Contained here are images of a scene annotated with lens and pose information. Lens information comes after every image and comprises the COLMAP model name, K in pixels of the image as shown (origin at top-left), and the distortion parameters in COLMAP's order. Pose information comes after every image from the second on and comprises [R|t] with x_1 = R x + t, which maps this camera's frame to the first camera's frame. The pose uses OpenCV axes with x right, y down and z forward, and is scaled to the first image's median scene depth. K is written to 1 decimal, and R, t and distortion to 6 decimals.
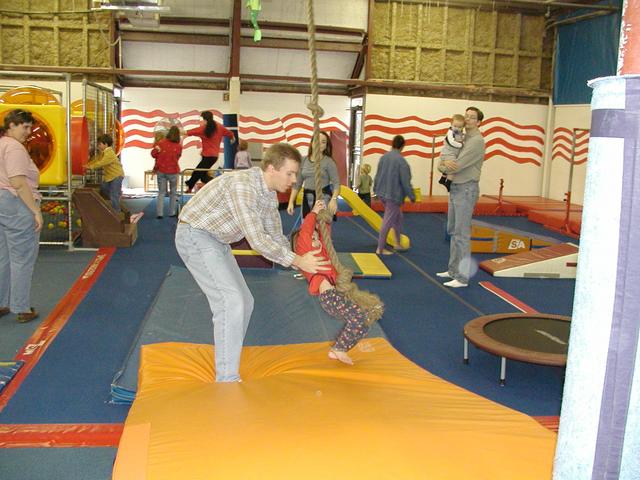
lens RADIAL K [[724.7, 0, 320.0], [0, 724.7, 240.0], [0, 0, 1]] dist [-0.181102, -0.008193]
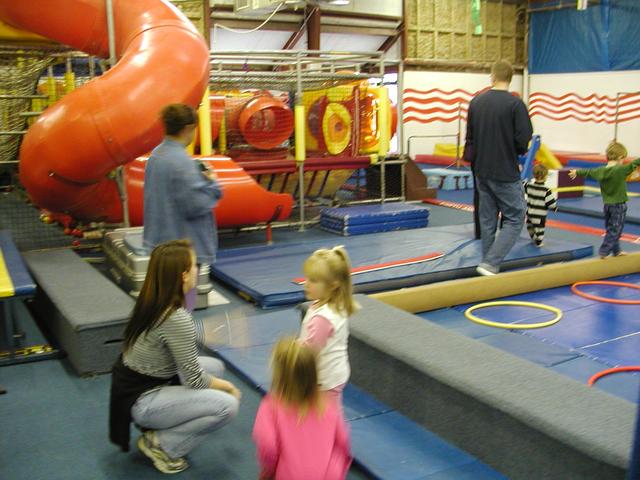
lens RADIAL K [[724.7, 0, 320.0], [0, 724.7, 240.0], [0, 0, 1]] dist [-0.181102, -0.008193]
pose [[0.928475, -0.117391, 0.352355, -0.509121], [0.100590, 0.992757, 0.065690, -0.017624], [-0.357514, -0.025548, 0.933558, -0.062350]]
